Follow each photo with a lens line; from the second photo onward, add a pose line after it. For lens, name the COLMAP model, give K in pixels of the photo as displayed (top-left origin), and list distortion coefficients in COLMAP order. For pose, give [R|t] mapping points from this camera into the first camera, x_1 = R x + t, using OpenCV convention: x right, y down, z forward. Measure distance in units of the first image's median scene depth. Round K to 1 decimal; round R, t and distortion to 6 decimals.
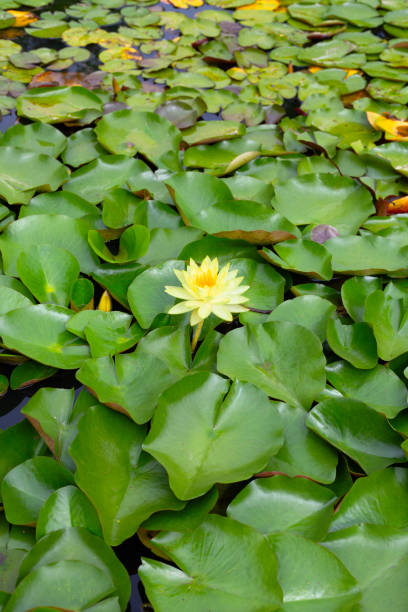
lens RADIAL K [[1378.0, 0, 204.0], [0, 1378.0, 306.0], [0, 0, 1]] dist [-0.027956, -0.692839]
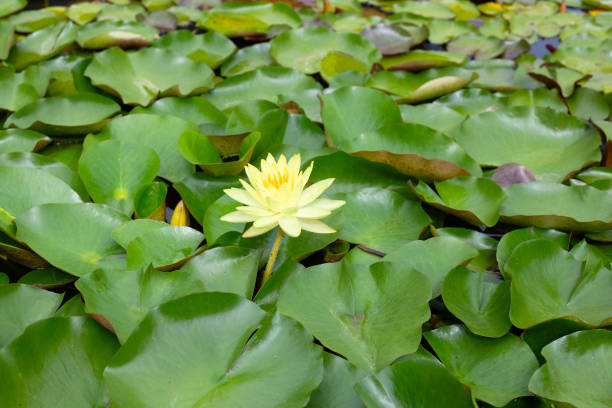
lens RADIAL K [[1378.0, 0, 306.0], [0, 1378.0, 204.0], [0, 0, 1]] dist [-0.027956, -0.692839]
pose [[0.921613, 0.090344, -0.377448, 0.264010], [-0.174229, 0.965334, -0.194358, 0.120333], [0.346804, 0.244885, 0.905405, 0.338410]]
